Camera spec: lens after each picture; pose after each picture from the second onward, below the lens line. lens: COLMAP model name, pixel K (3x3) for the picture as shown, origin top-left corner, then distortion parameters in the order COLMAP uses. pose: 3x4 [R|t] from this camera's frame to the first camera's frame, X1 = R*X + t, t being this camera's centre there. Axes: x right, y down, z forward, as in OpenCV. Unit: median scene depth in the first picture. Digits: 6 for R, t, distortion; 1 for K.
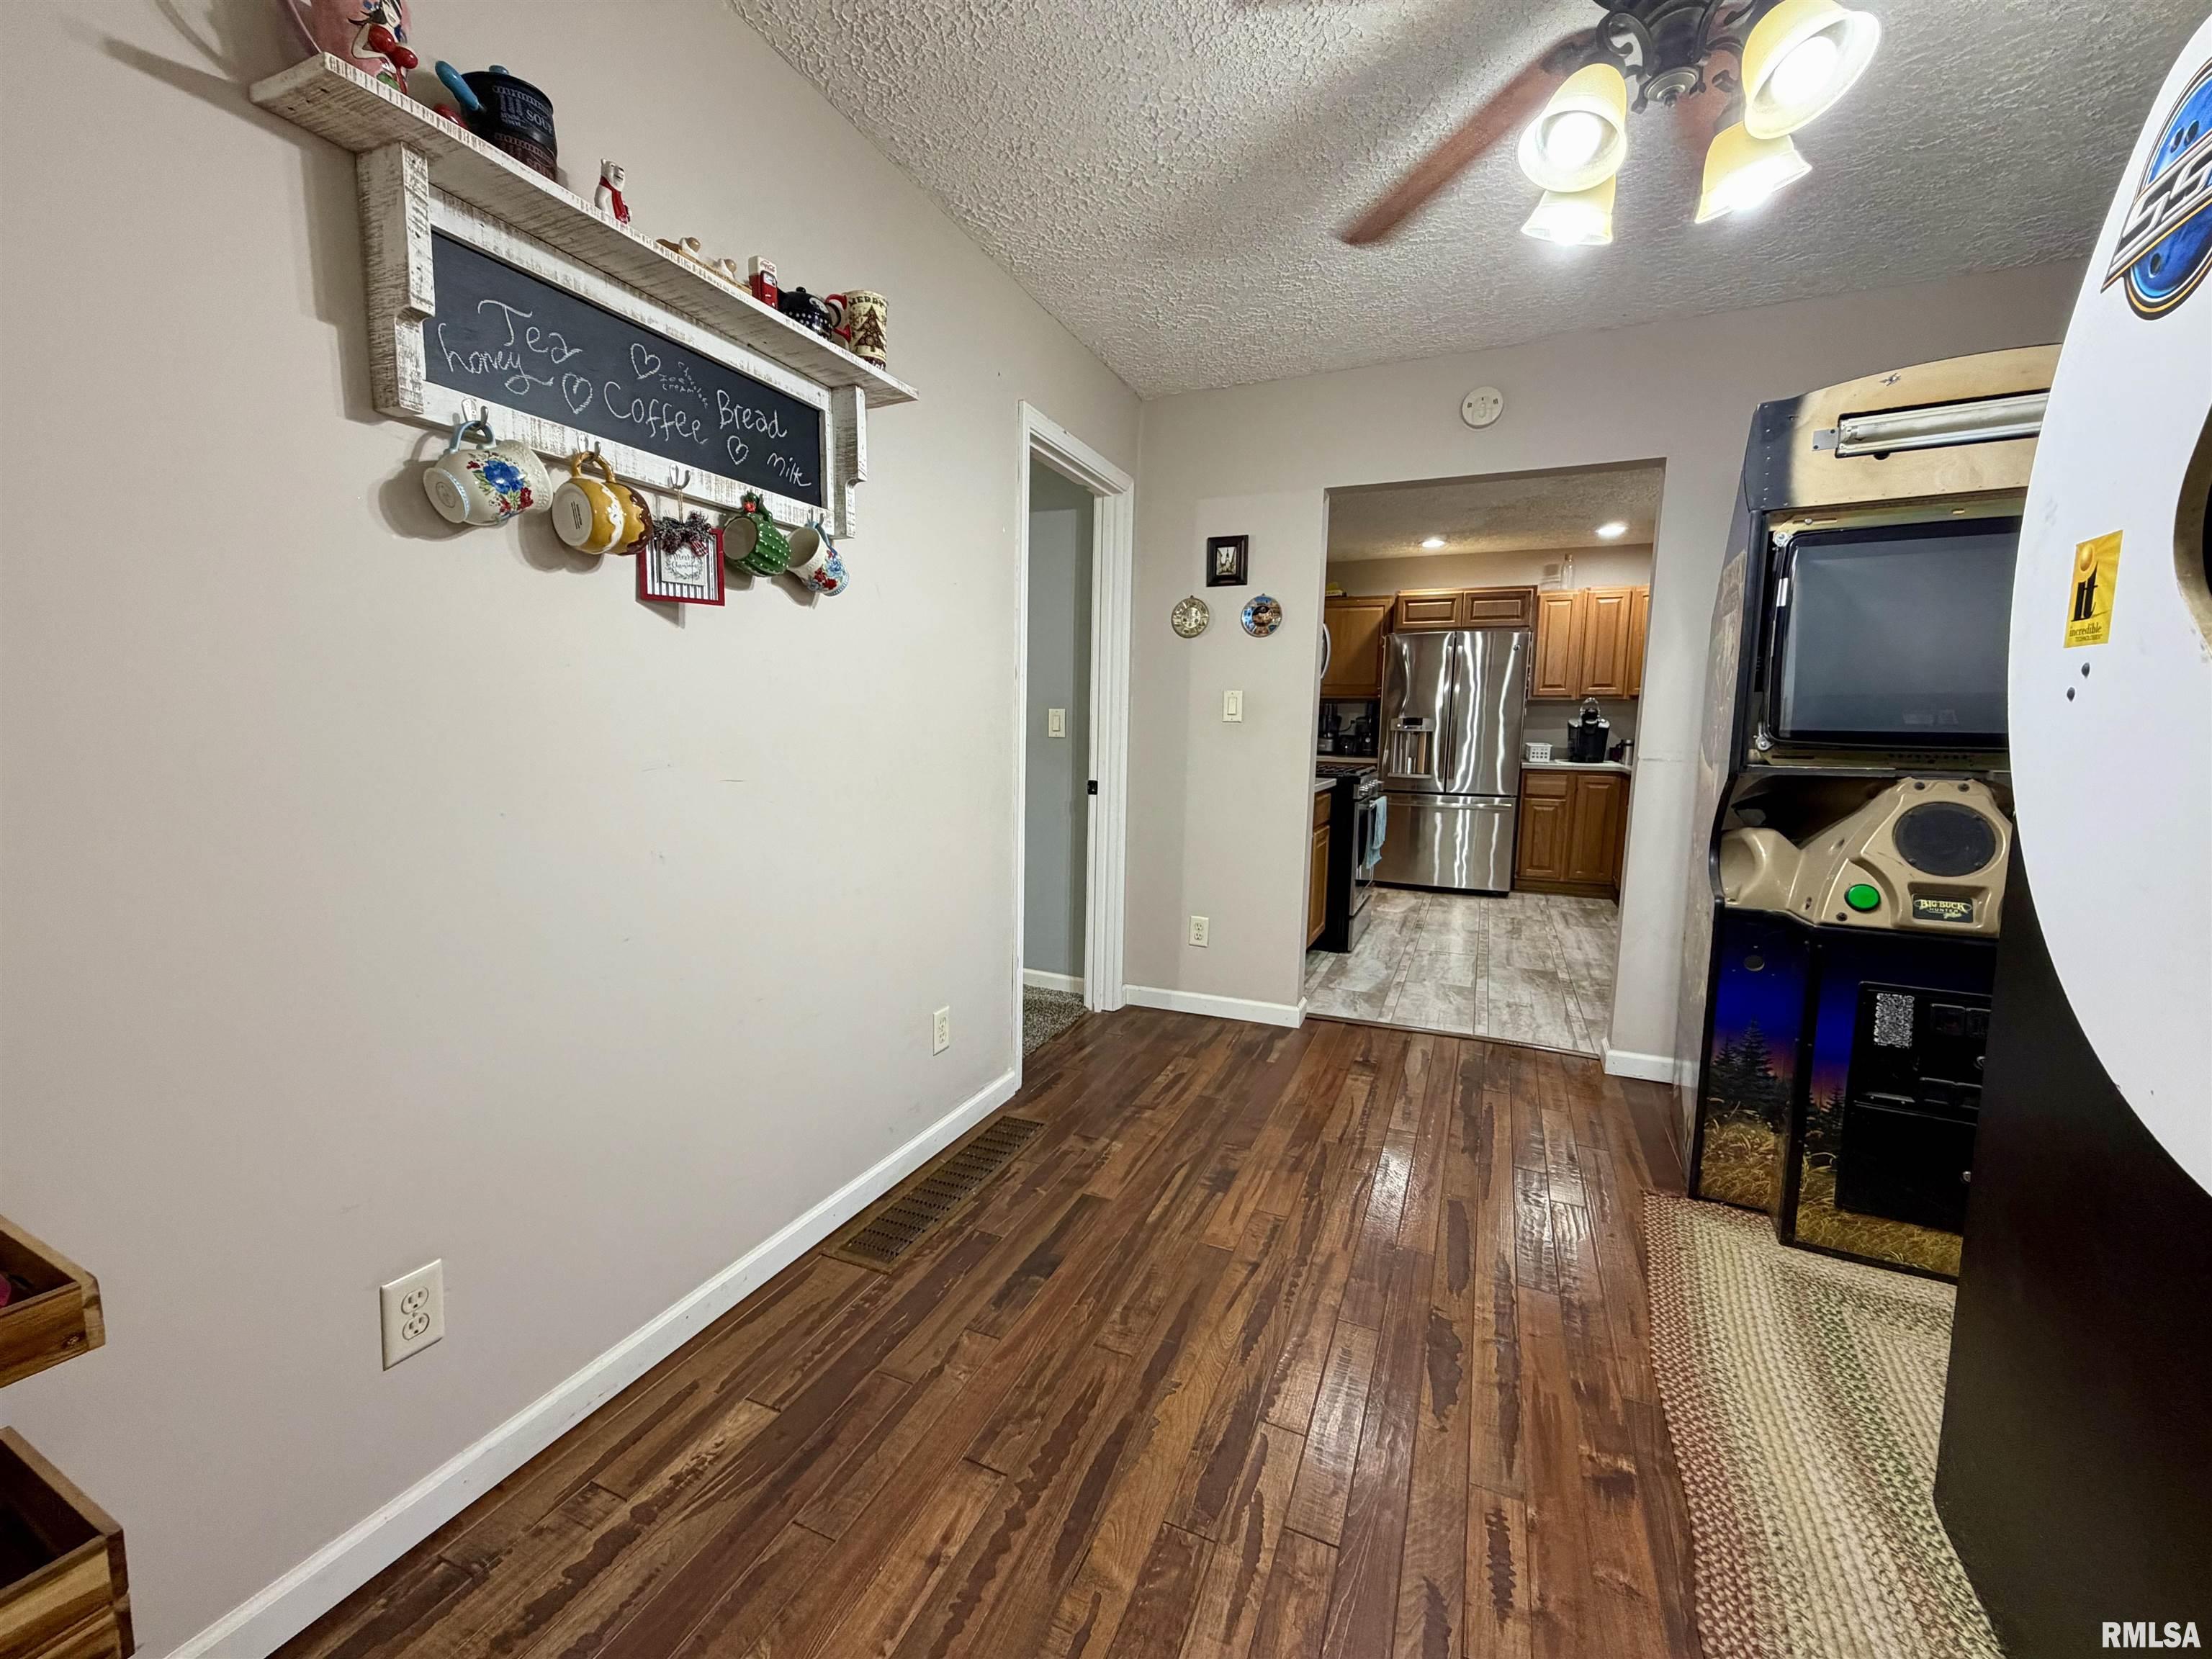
lens RADIAL K [[878.5, 0, 1084.7], [0, 878.5, 823.4], [0, 0, 1]] dist [-0.000802, 0.000267]
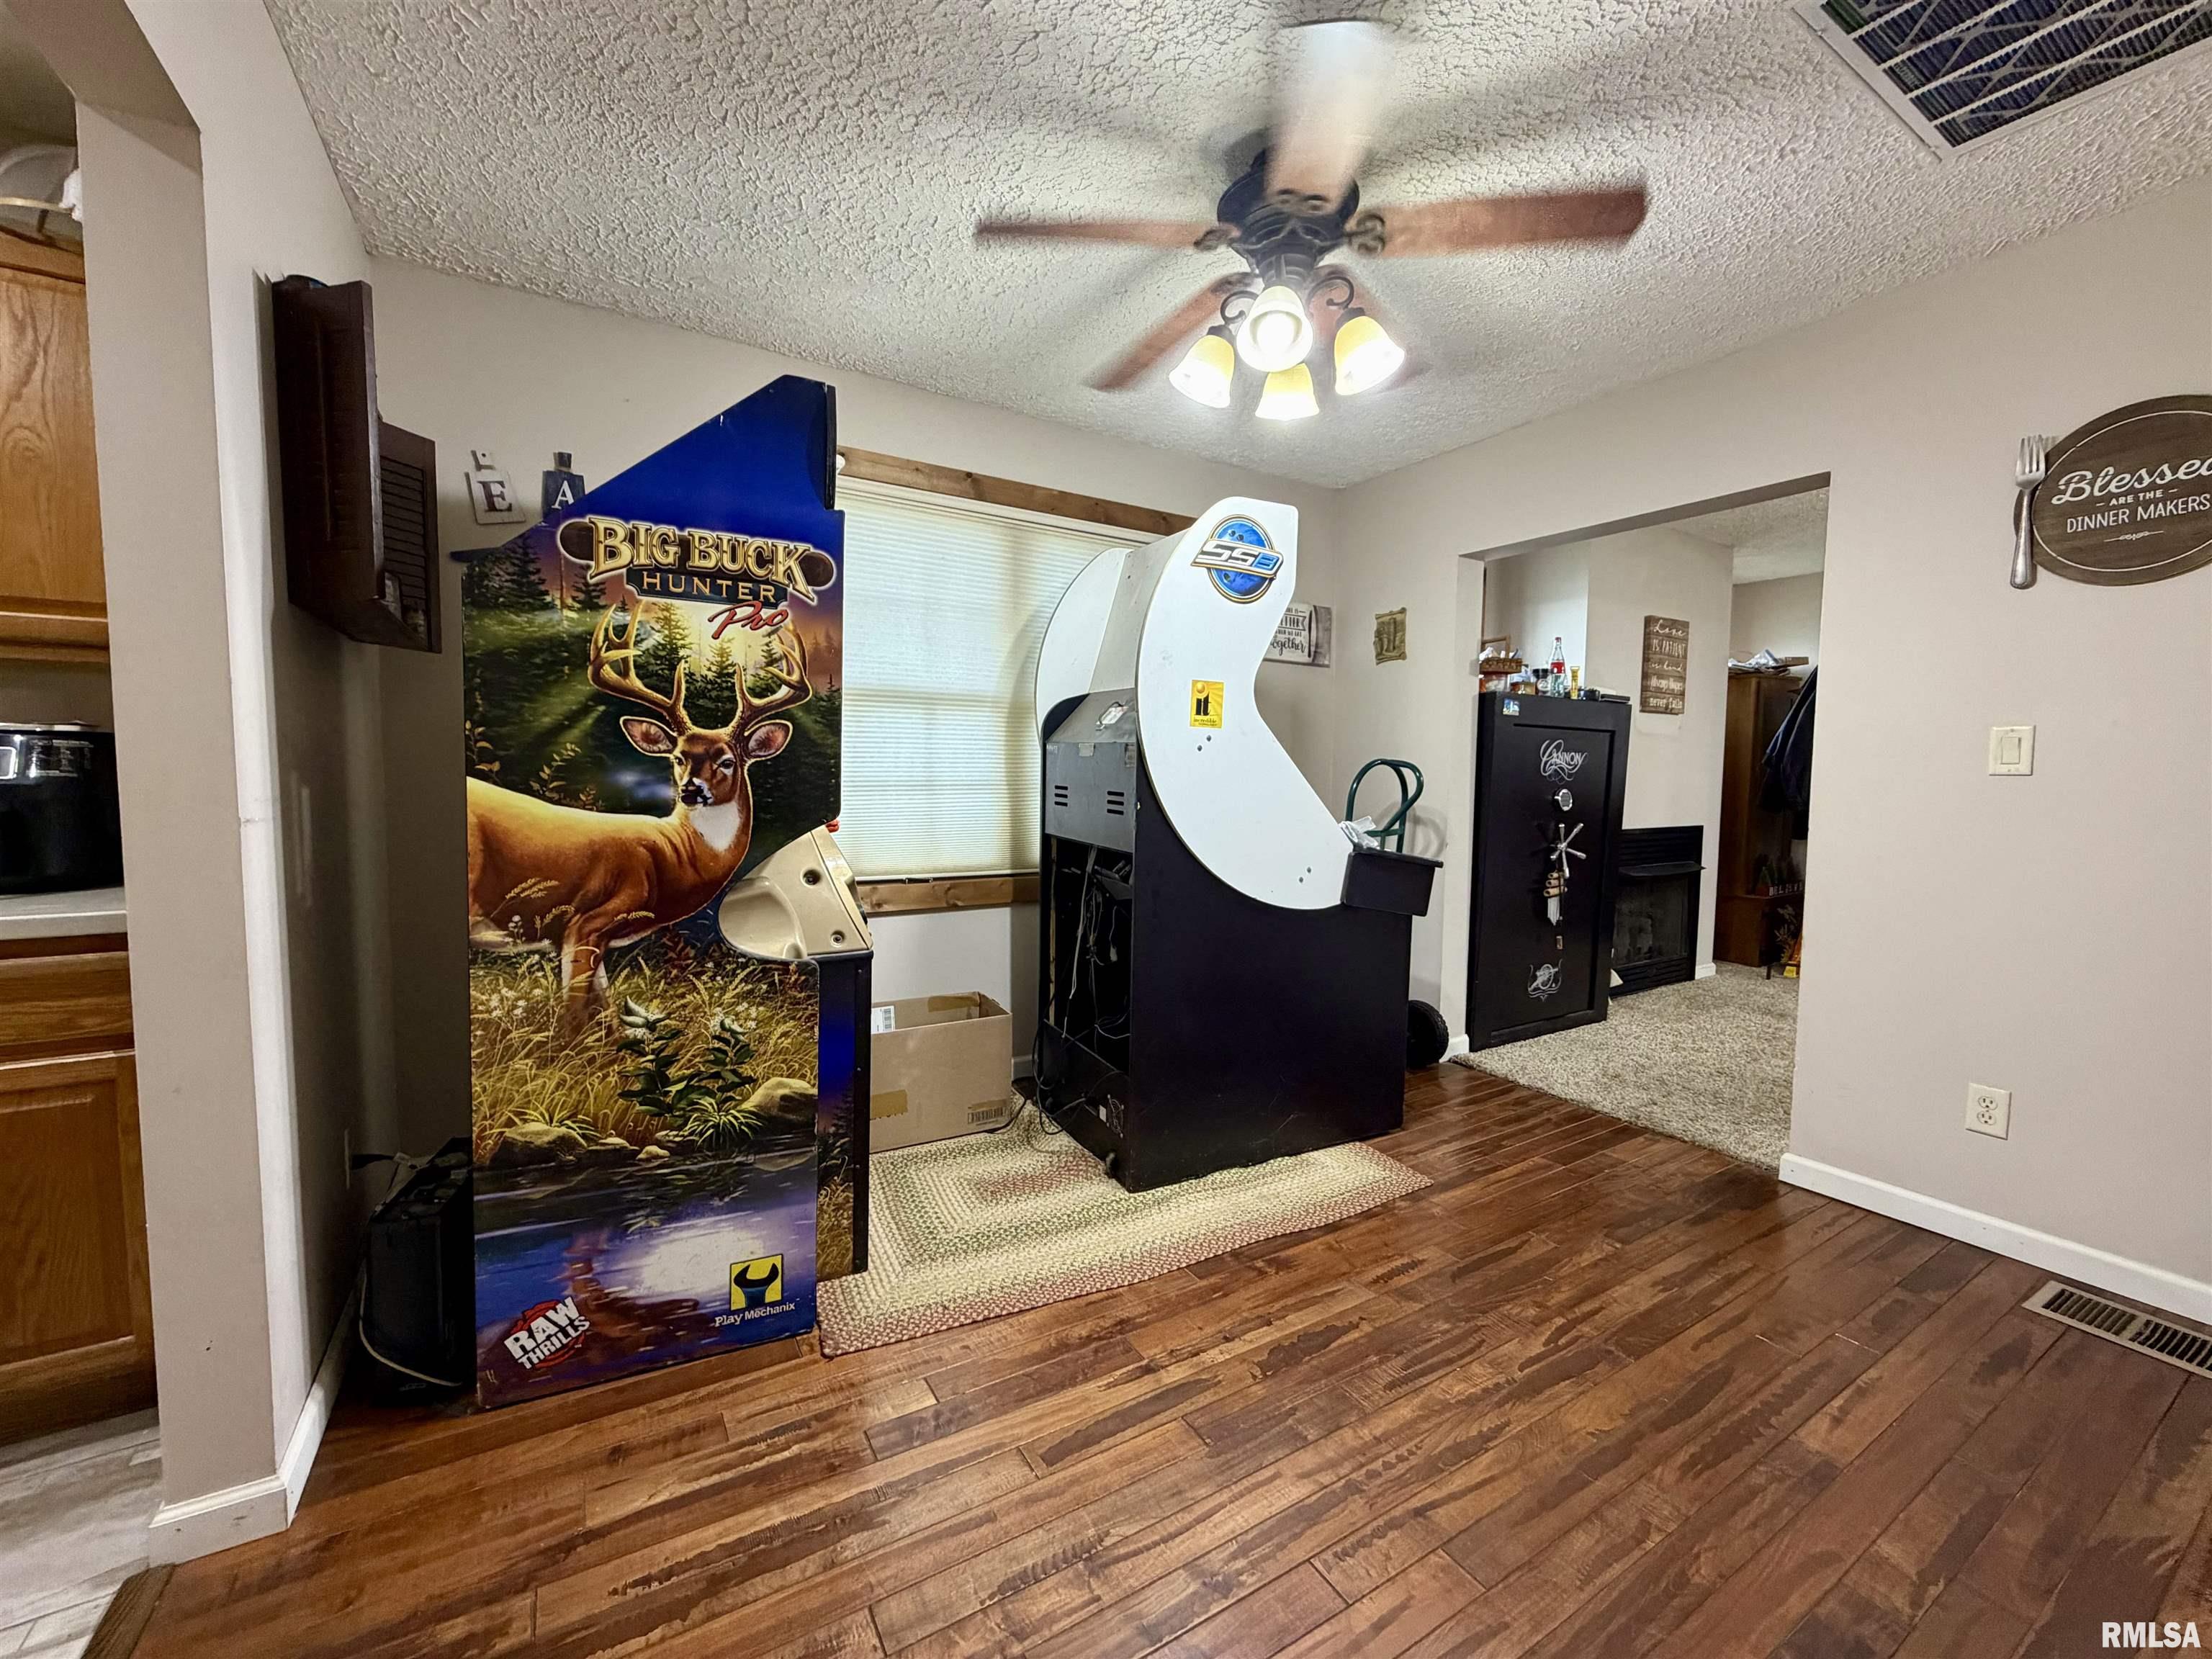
lens RADIAL K [[878.5, 0, 1095.8], [0, 878.5, 829.9], [0, 0, 1]] dist [-0.000802, 0.000267]
pose [[-0.824890, -0.061634, 0.561923, 0.038793], [0.043816, 0.984077, 0.172259, -0.168952], [-0.563593, 0.166715, -0.809055, 1.488534]]
